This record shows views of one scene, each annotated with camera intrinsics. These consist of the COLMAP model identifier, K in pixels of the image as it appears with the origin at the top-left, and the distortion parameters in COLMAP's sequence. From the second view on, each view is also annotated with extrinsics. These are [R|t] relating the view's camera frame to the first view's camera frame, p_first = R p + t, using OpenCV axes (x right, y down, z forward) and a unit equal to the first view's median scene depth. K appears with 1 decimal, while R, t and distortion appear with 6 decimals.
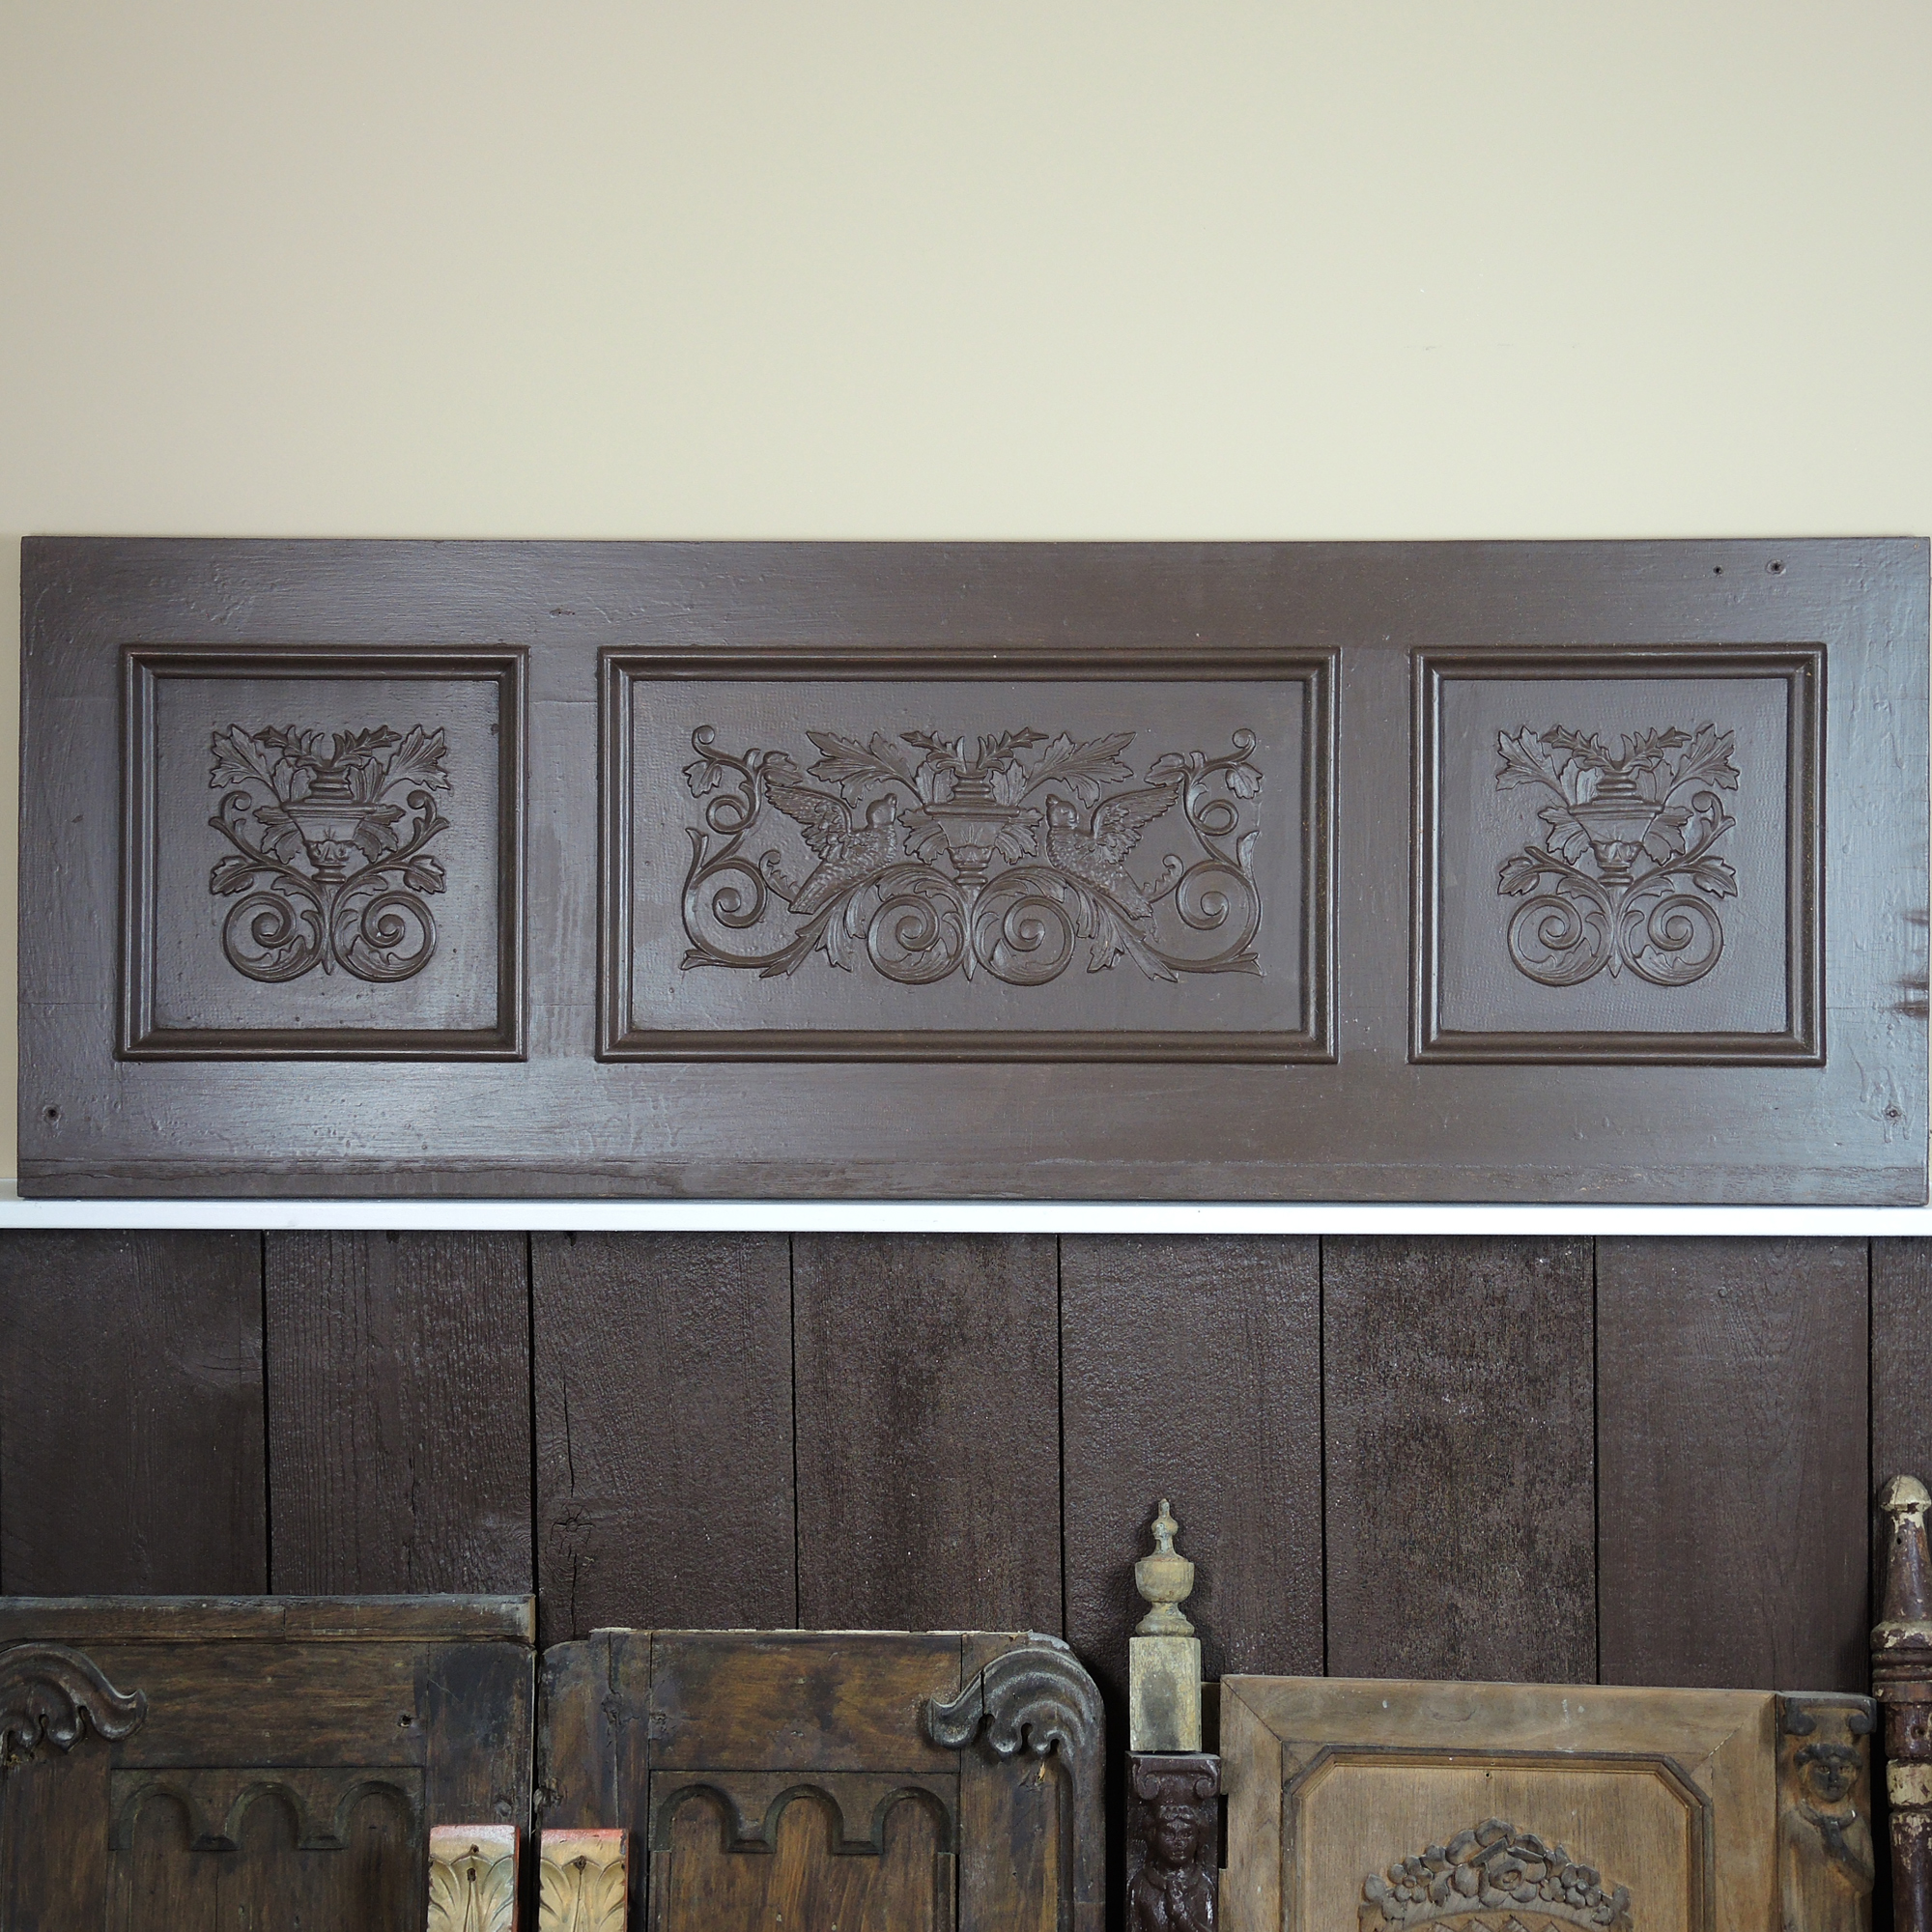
lens RADIAL K [[6383.1, 0, 963.9], [0, 6383.1, 982.2], [0, 0, 1]] dist [0.735767, 0.000000]
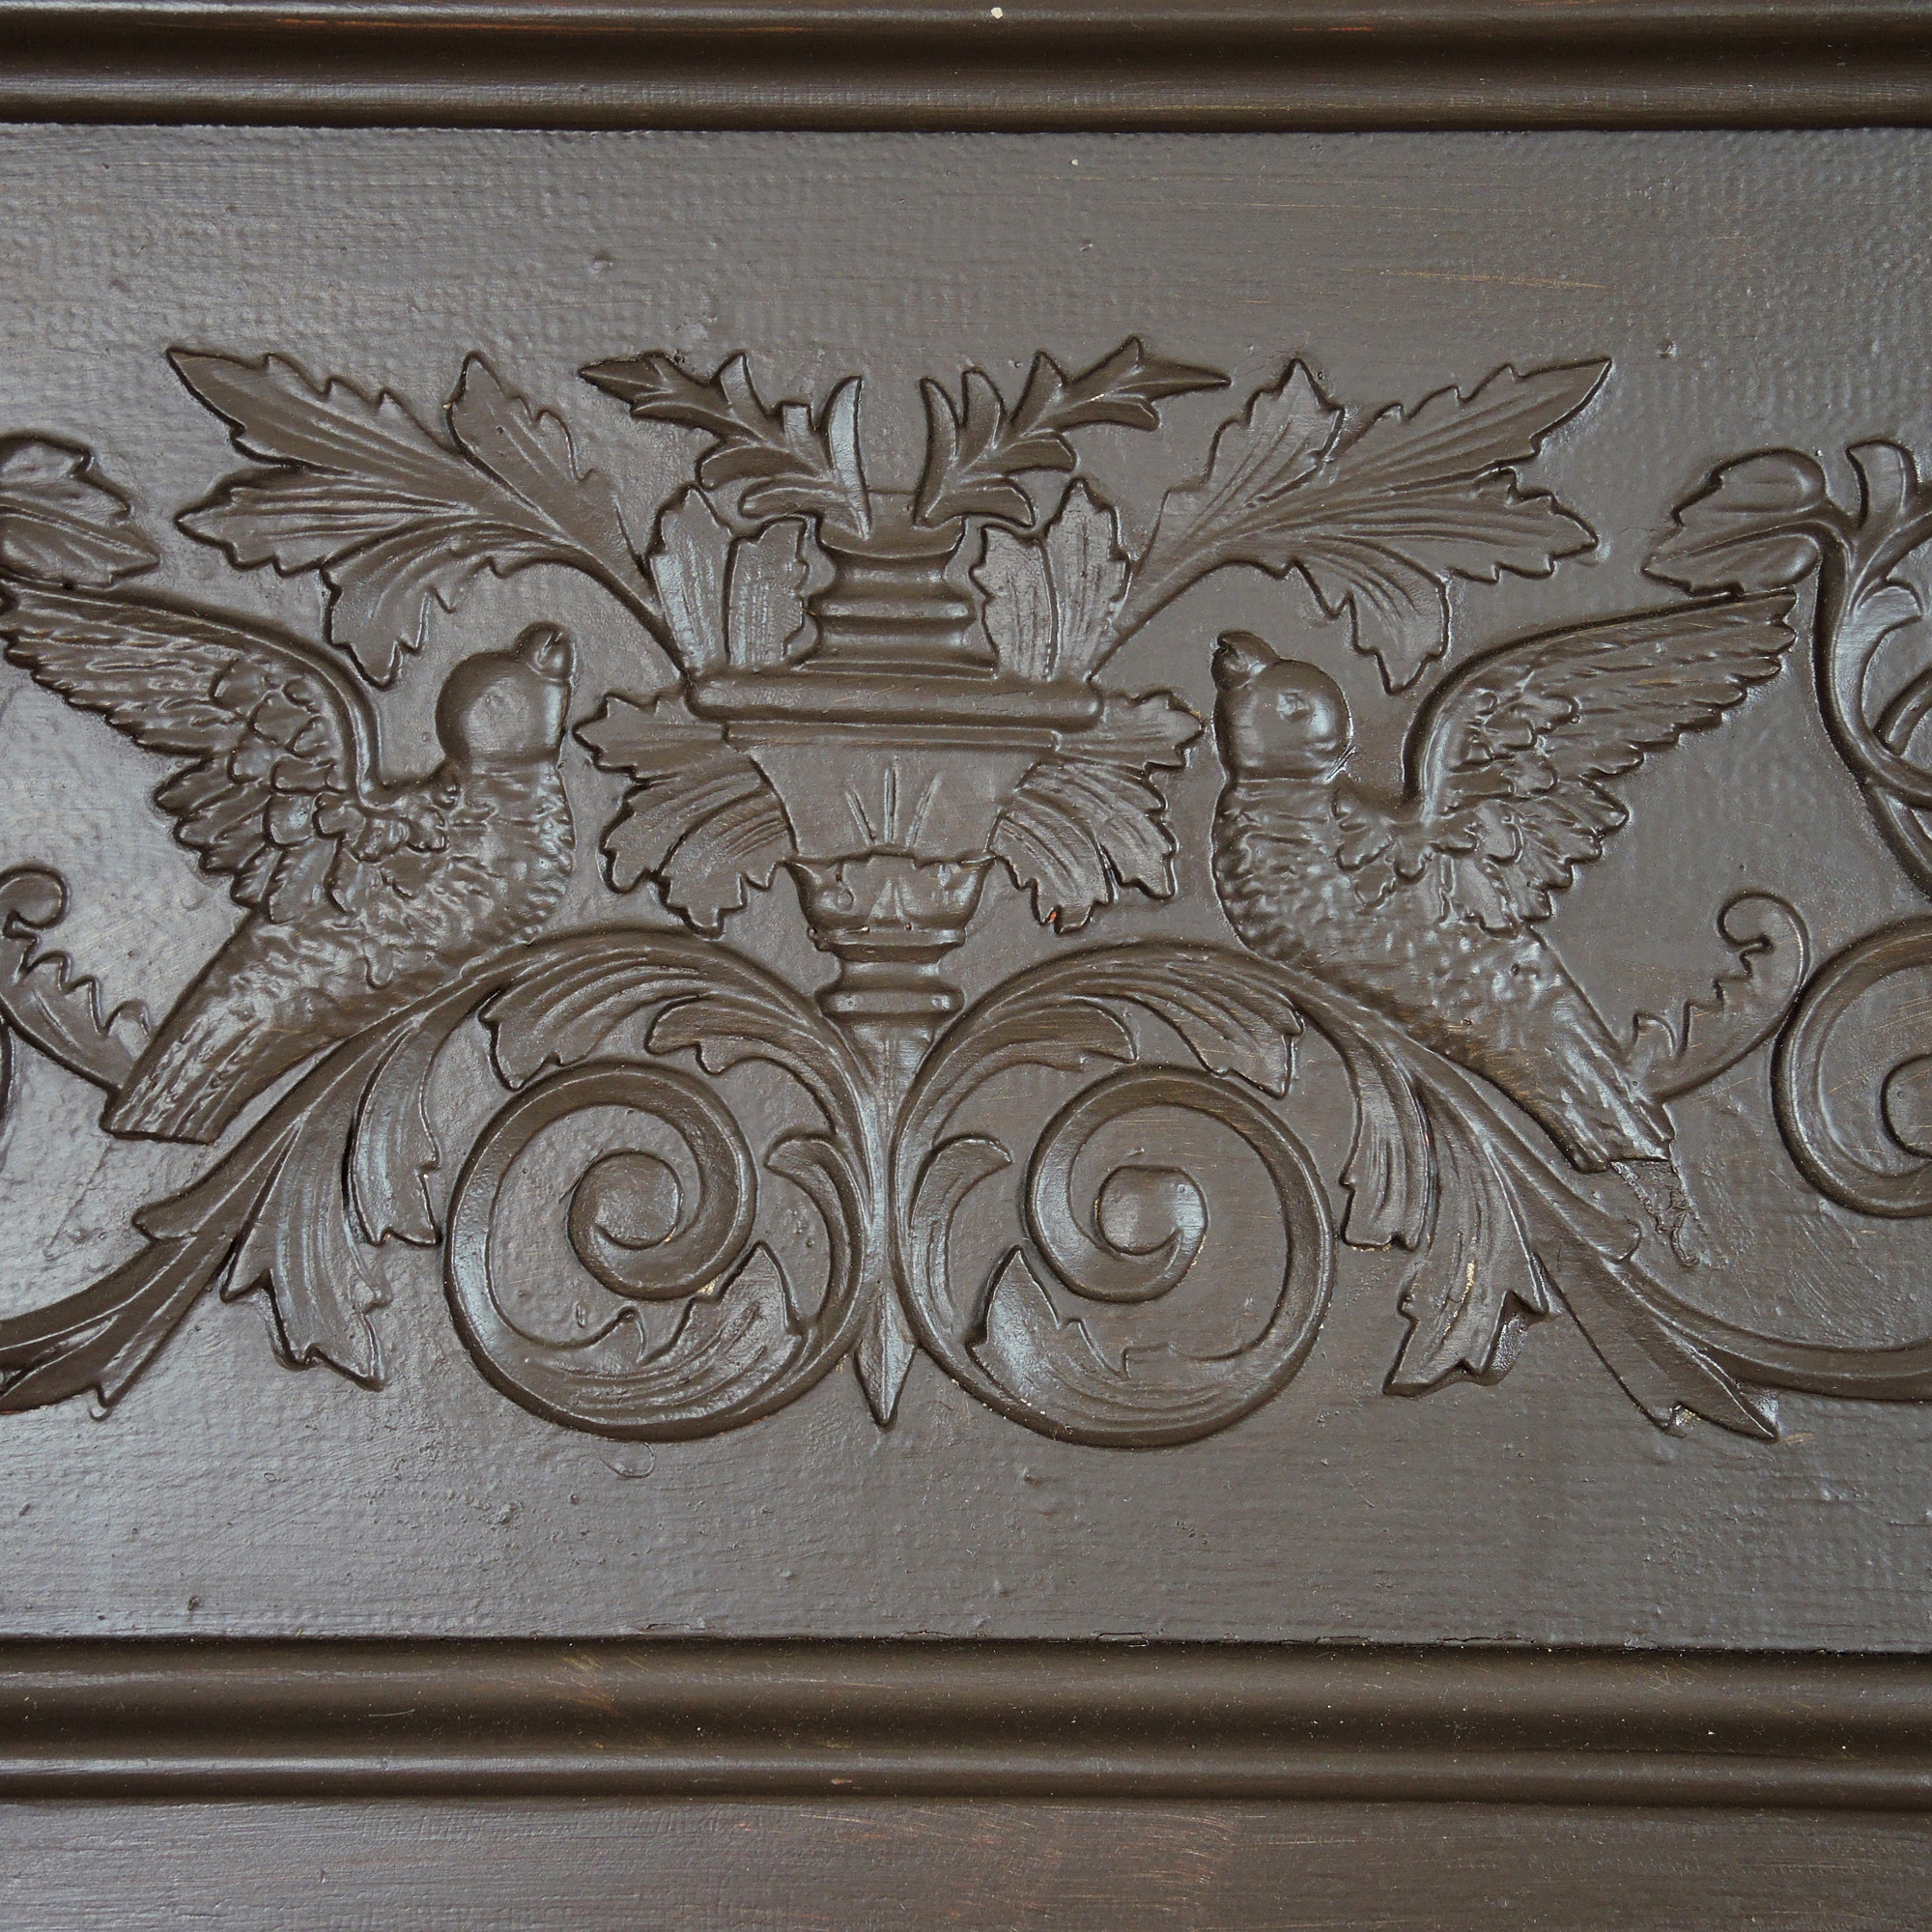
lens RADIAL K [[6383.1, 0, 962.7], [0, 6383.1, 968.3], [0, 0, 1]] dist [0.735767, 0.000000]
pose [[0.999978, 0.003540, -0.005629, 0.005085], [-0.003479, 0.999935, 0.010835, -0.019689], [0.005667, -0.010815, 0.999925, 0.766856]]
